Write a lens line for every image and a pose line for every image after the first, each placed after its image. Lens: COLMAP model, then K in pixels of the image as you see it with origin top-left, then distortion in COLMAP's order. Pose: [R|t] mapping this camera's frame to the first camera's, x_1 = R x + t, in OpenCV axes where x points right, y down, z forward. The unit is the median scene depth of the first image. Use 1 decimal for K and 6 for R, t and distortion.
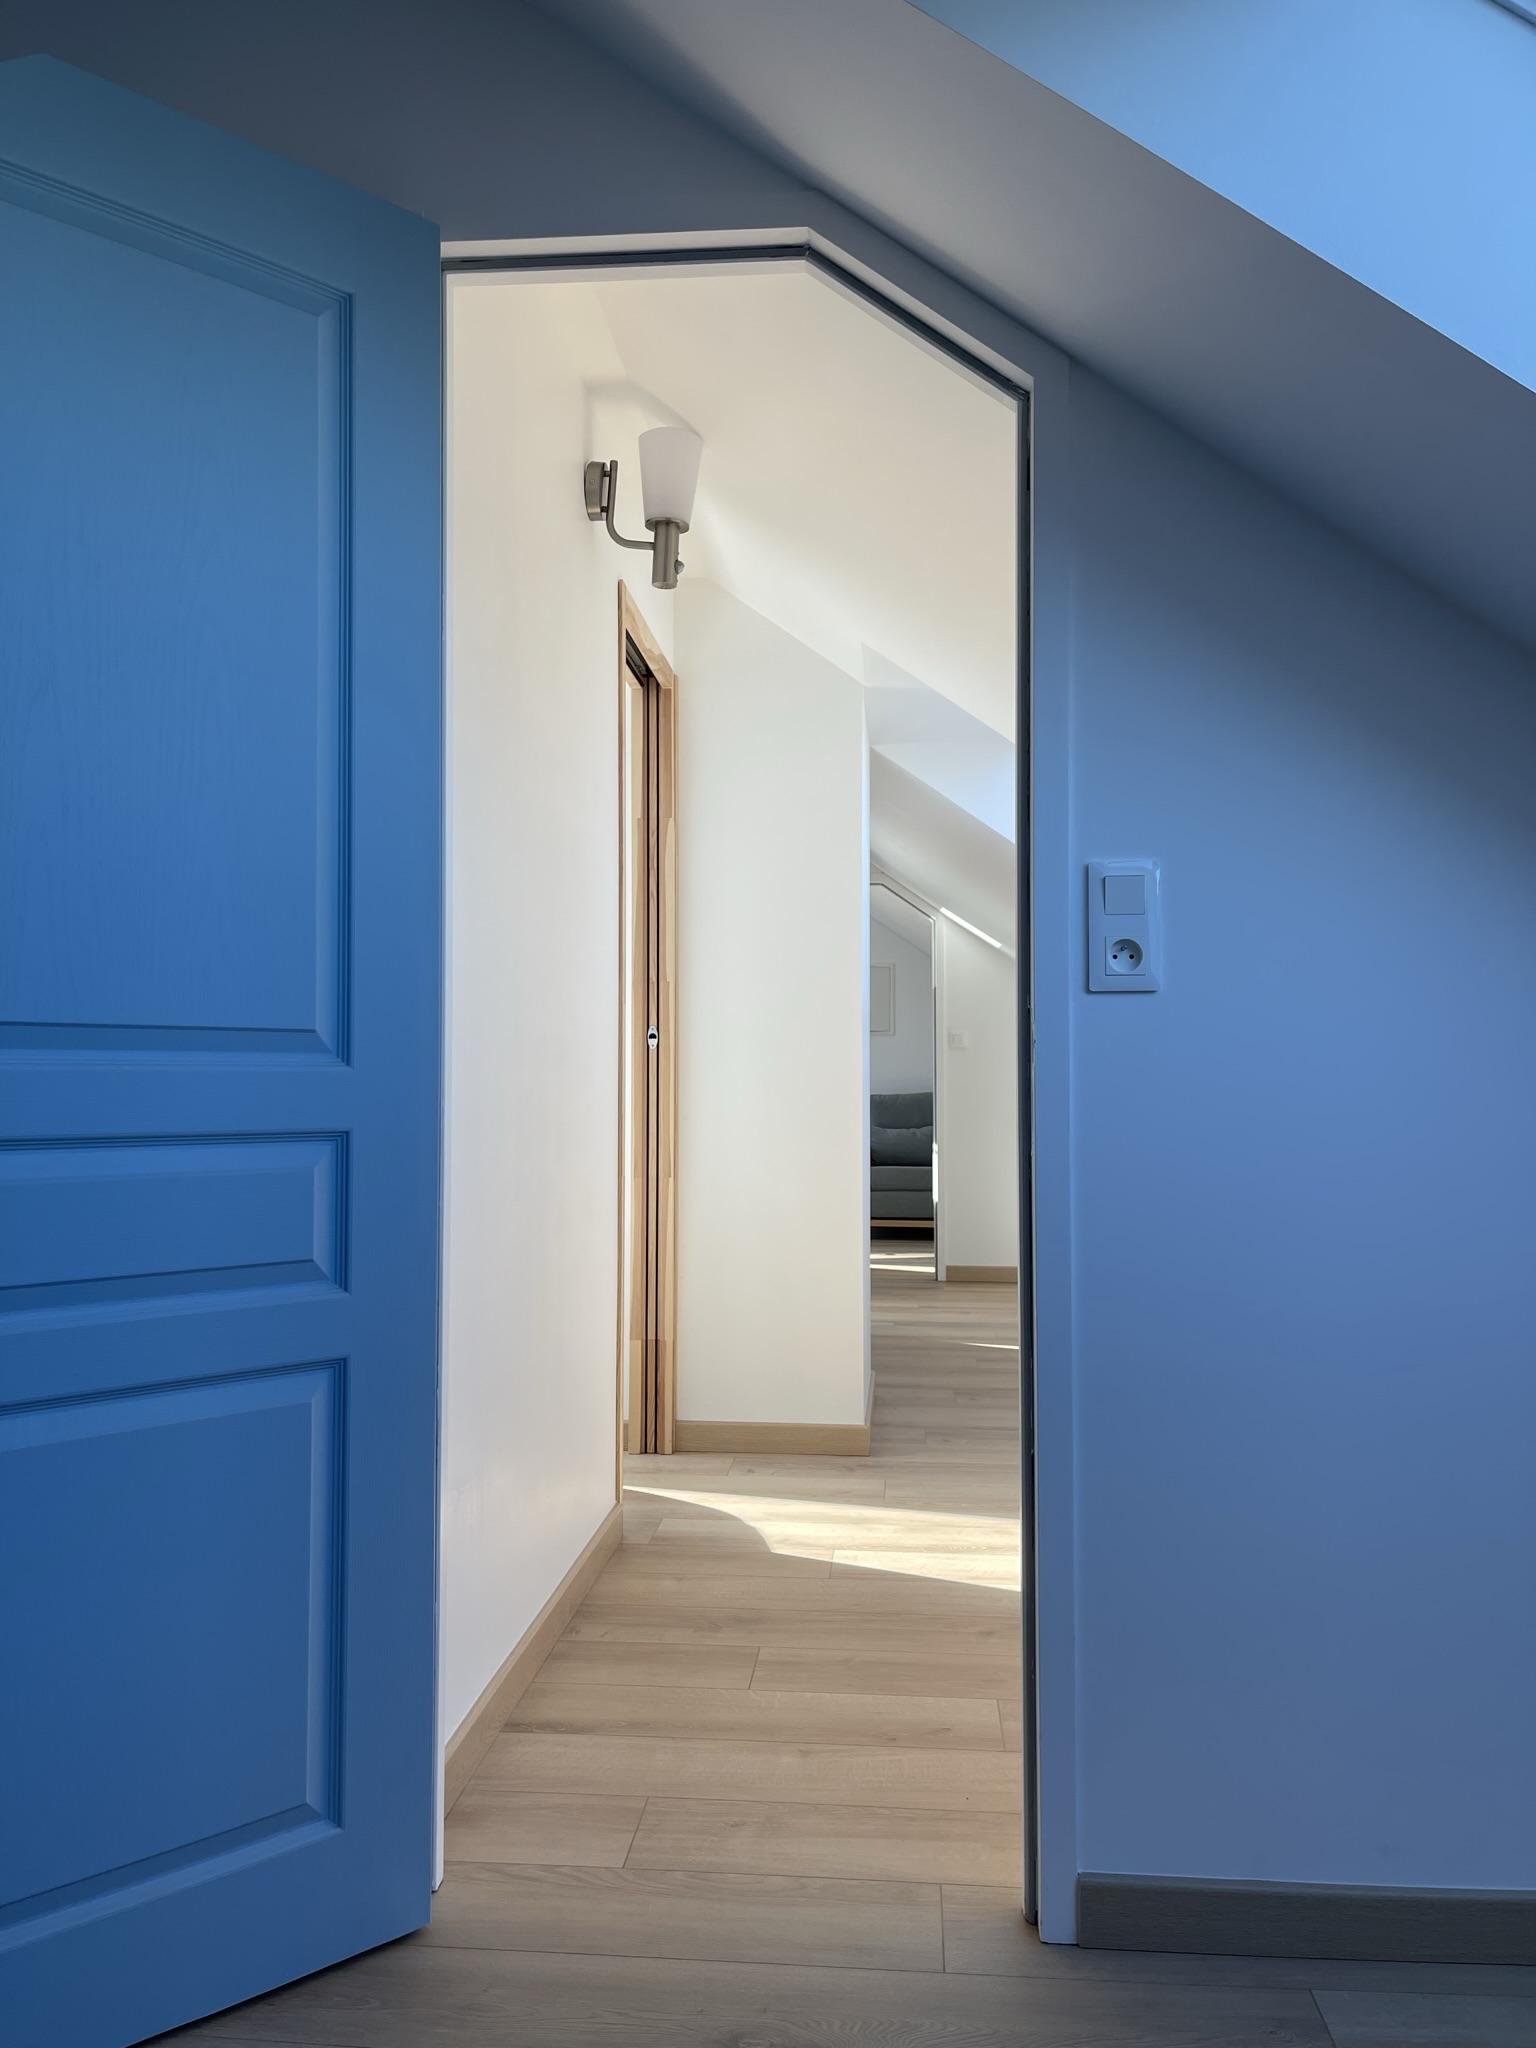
lens RADIAL K [[1544.8, 0, 762.6], [0, 1544.8, 1039.7], [0, 0, 1]] dist [0.086725, -0.110837]
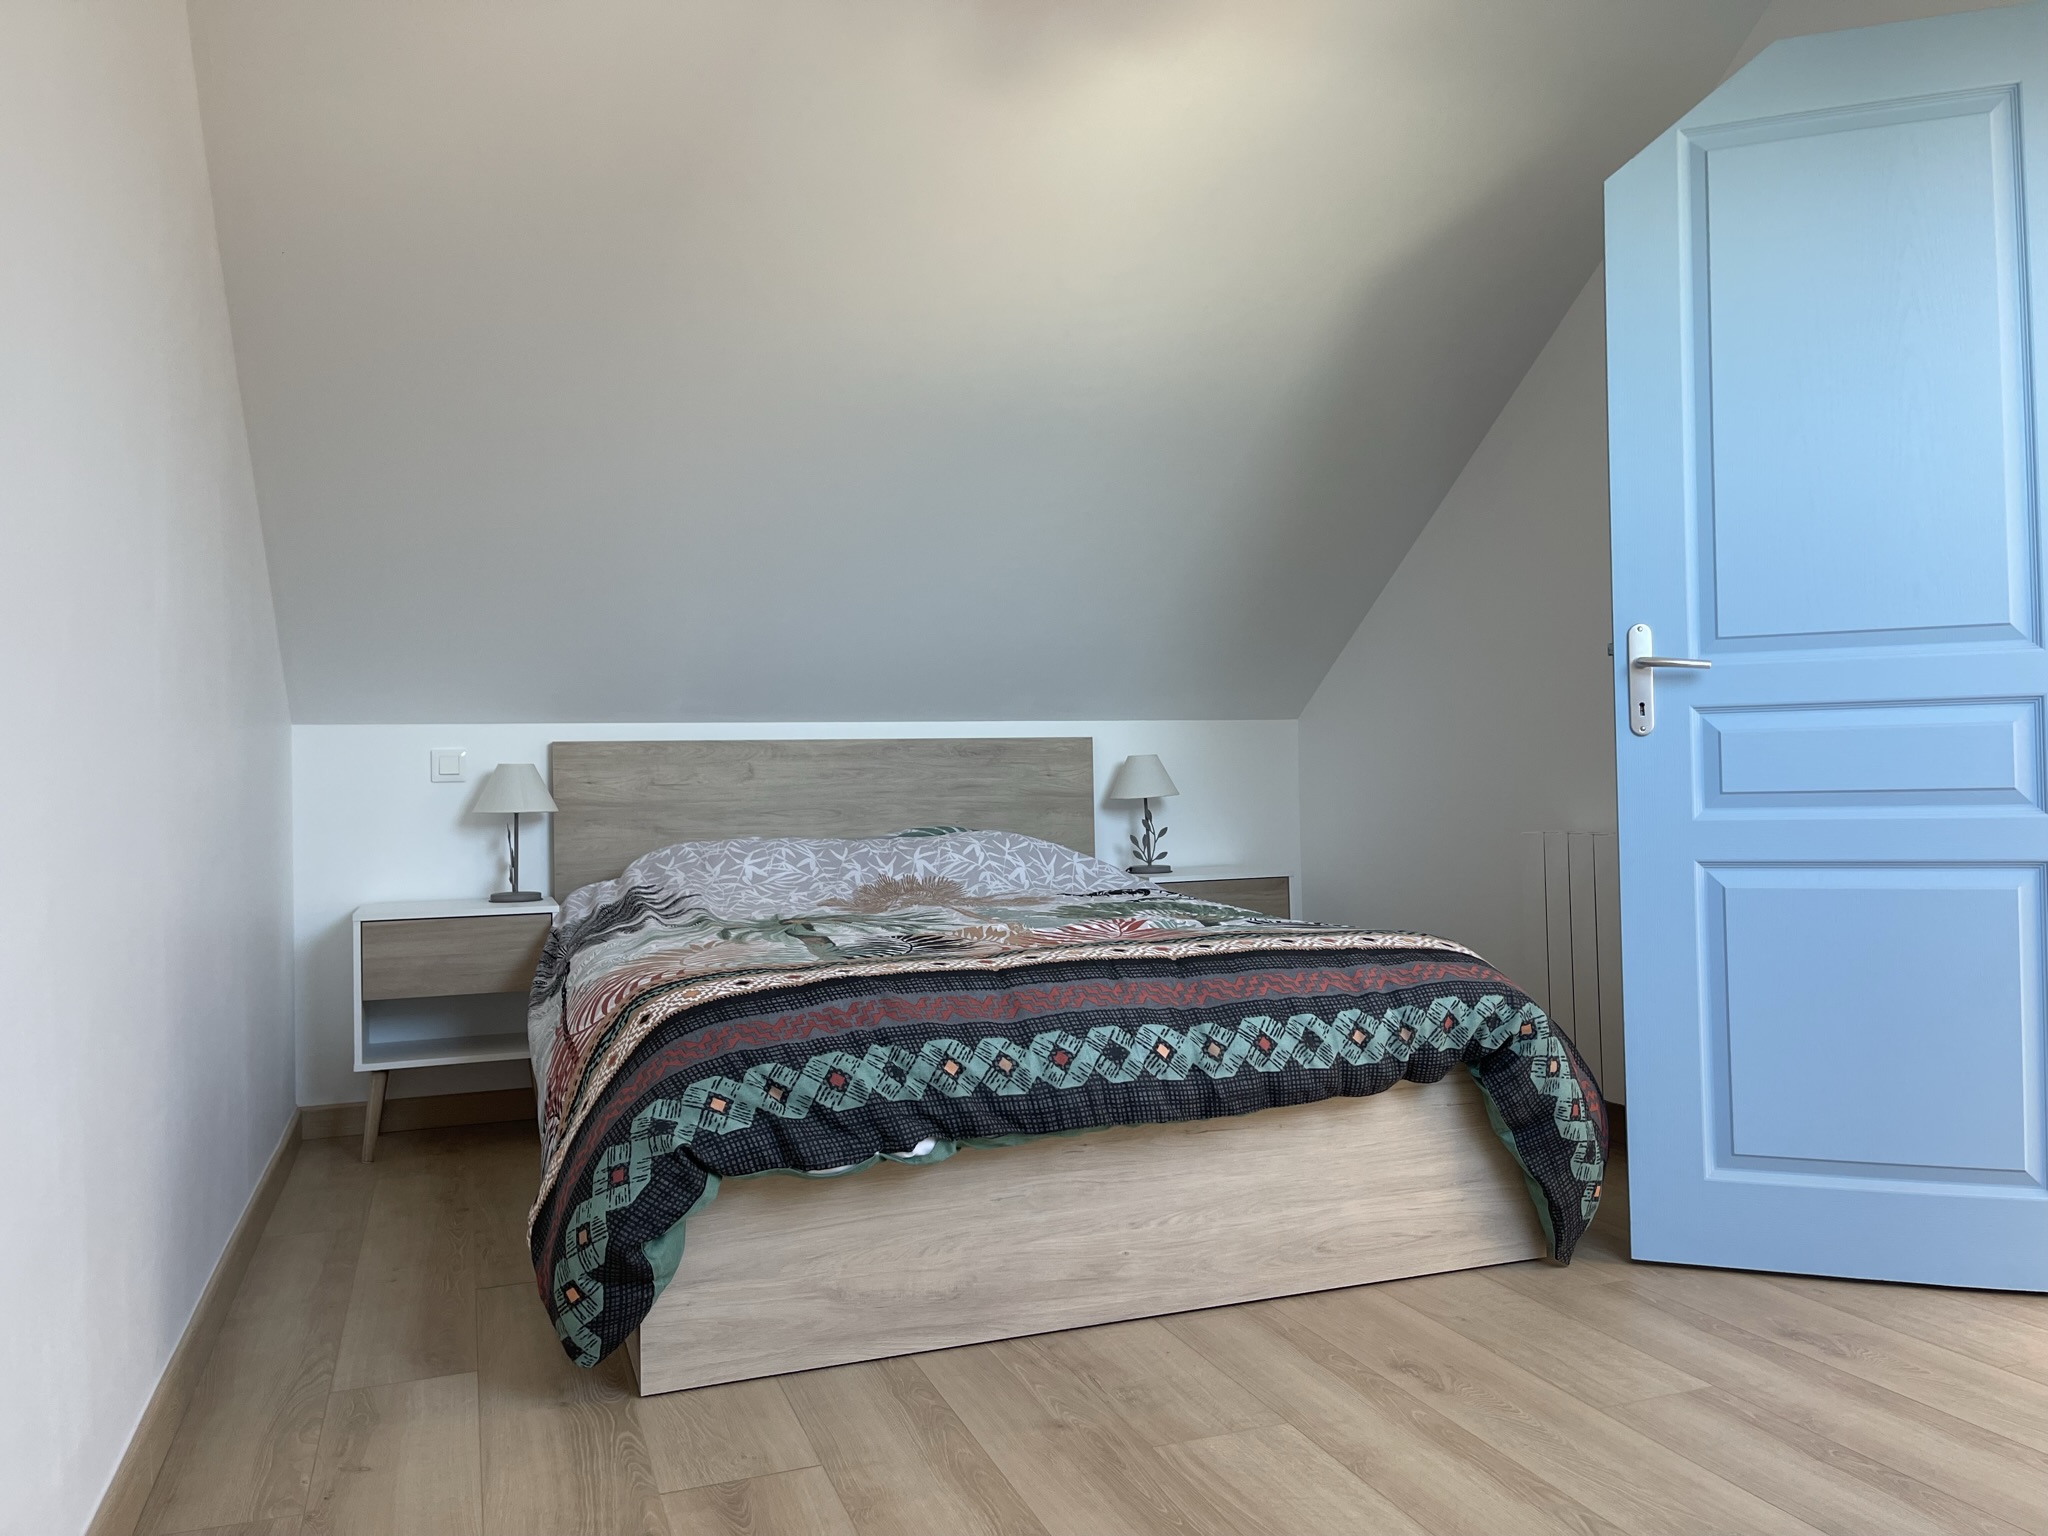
lens RADIAL K [[1544.8, 0, 1043.2], [0, 1544.8, 750.0], [0, 0, 1]] dist [0.086725, -0.110837]
pose [[0.434718, -0.024223, -0.900241, 0.566078], [0.042586, 0.999073, -0.006317, 0.075296], [0.899559, -0.035592, 0.435347, -0.367786]]
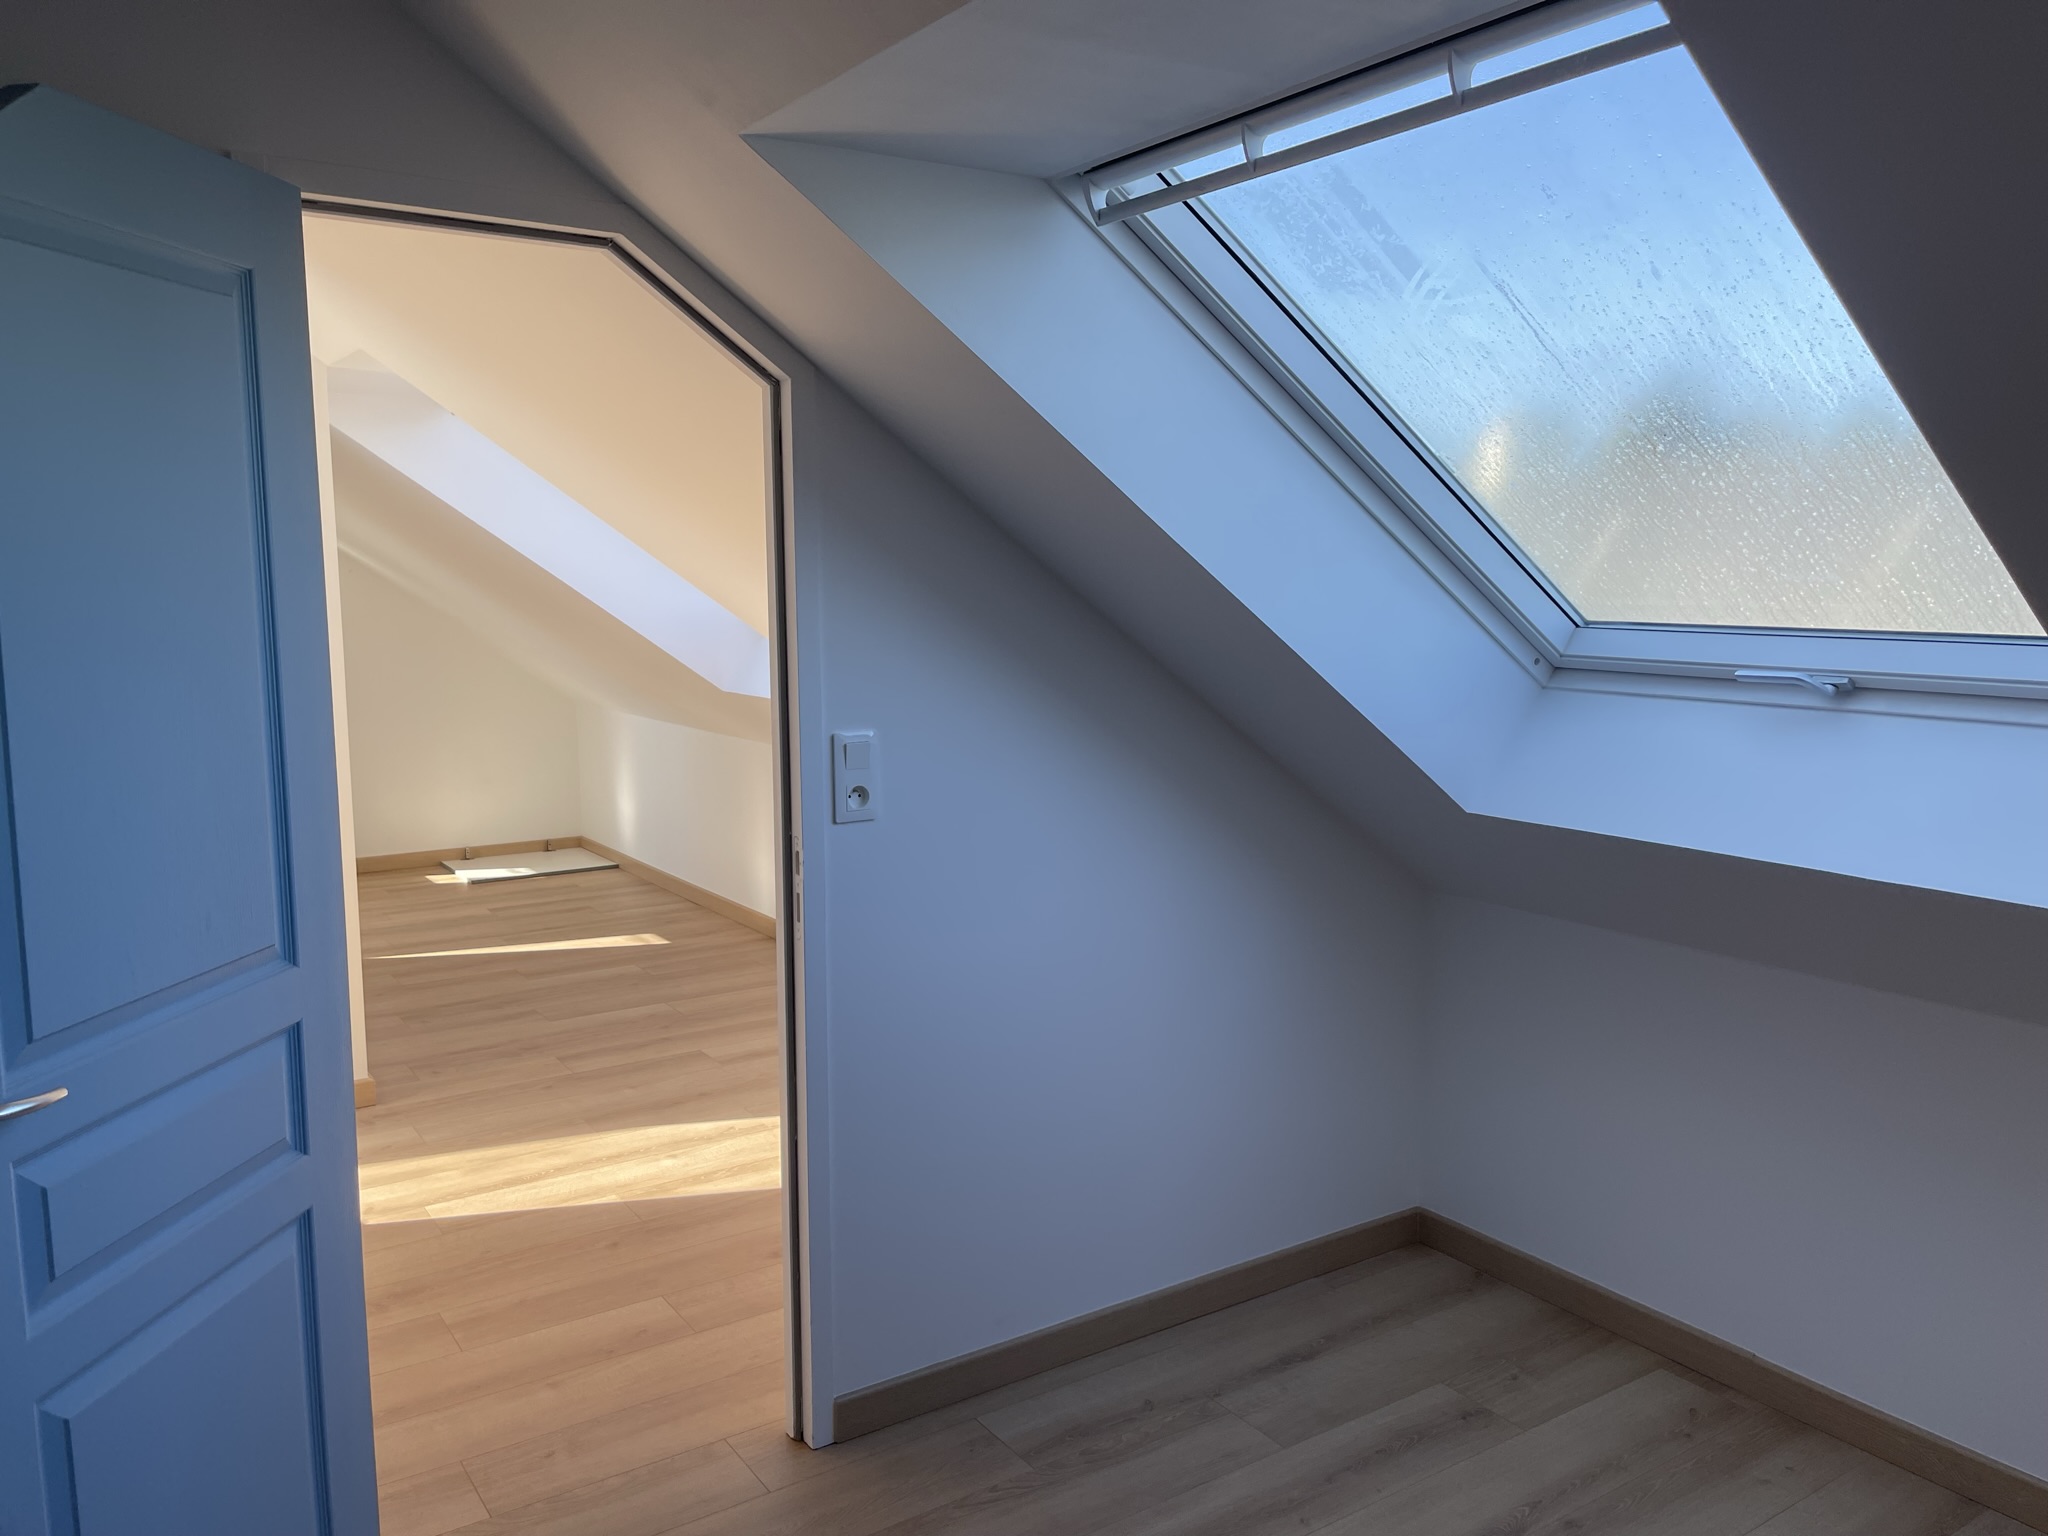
lens RADIAL K [[1544.8, 0, 1036.9], [0, 1544.8, 765.9], [0, 0, 1]] dist [0.086725, -0.110837]
pose [[0.774618, -0.084498, 0.626759, -0.534206], [-0.013136, 0.988671, 0.149525, -0.298537], [-0.632293, -0.124058, 0.764732, -0.201711]]
